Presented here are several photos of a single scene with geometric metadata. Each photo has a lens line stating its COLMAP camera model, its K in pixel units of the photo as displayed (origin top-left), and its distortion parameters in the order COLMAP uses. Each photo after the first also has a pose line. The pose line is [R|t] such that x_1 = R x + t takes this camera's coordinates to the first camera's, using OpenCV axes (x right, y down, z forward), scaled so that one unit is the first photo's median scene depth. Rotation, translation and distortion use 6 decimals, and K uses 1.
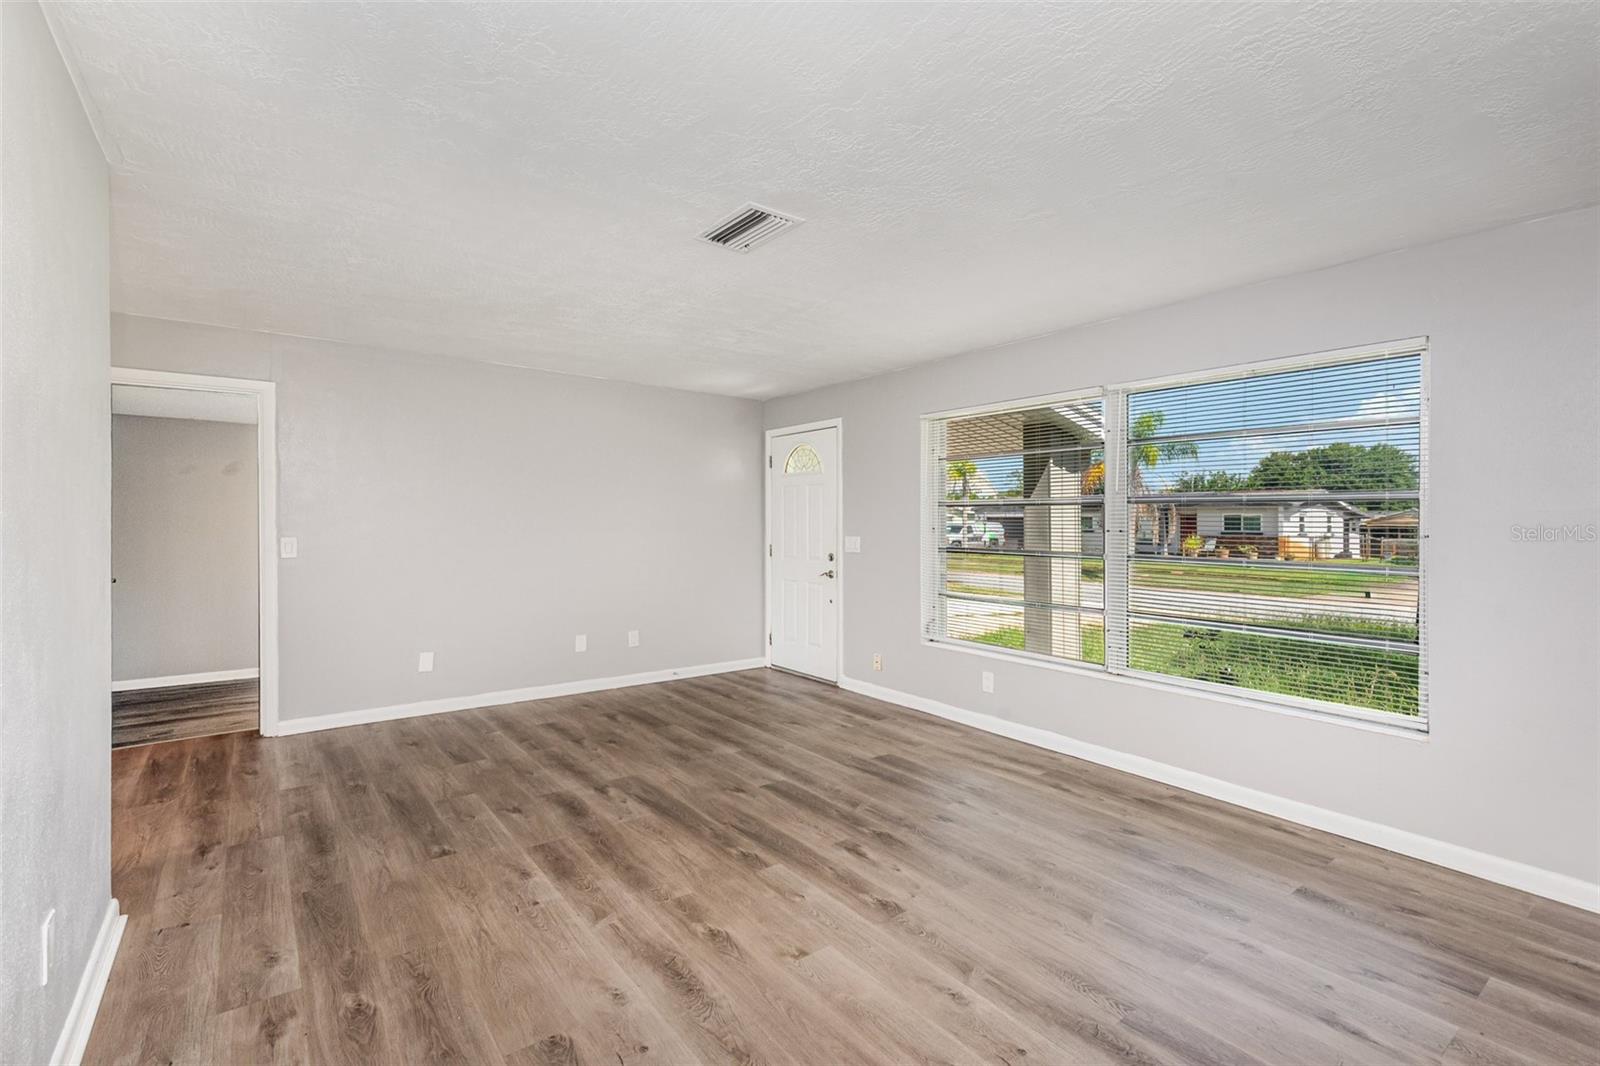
lens RADIAL K [[722.5, 0, 820.8], [0, 722.5, 531.7], [0, 0, 1]] dist [0.002894, -0.008325]
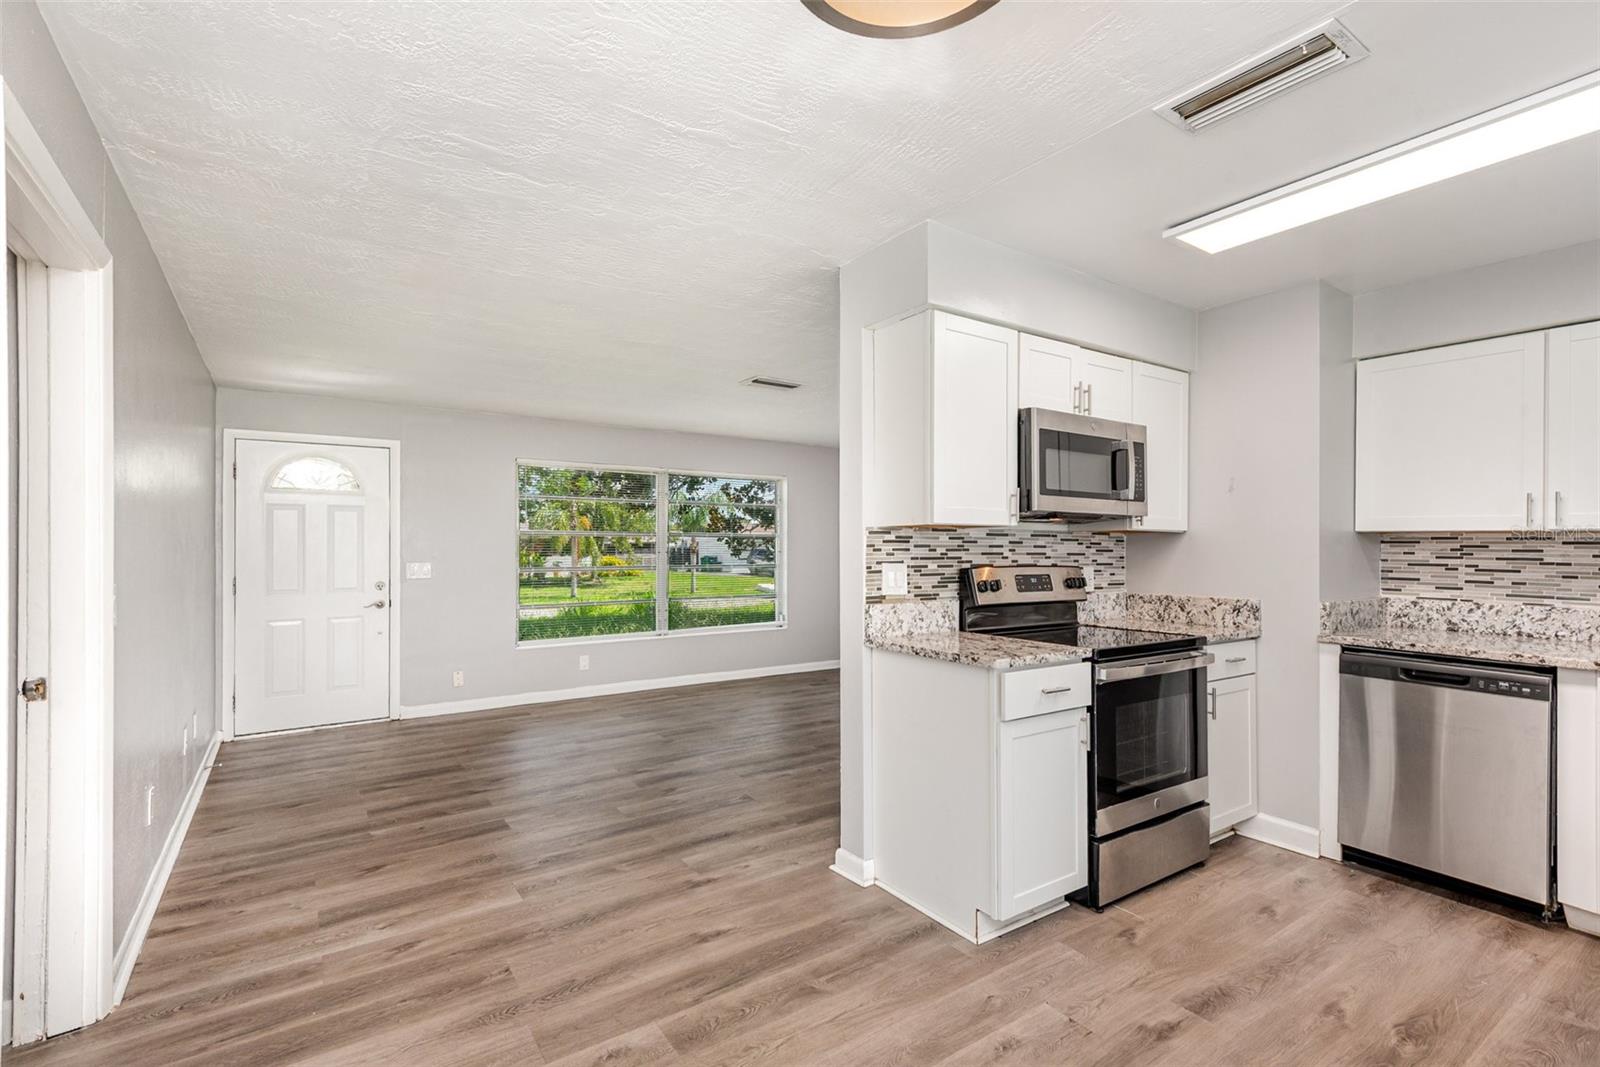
lens RADIAL K [[722.5, 0, 820.8], [0, 722.5, 532.2], [0, 0, 1]] dist [0.002894, -0.008325]
pose [[0.070164, 0.006384, 0.997515, -1.498839], [0.013717, 0.999879, -0.007364, -0.032614], [-0.997441, 0.014199, 0.070068, 0.608381]]
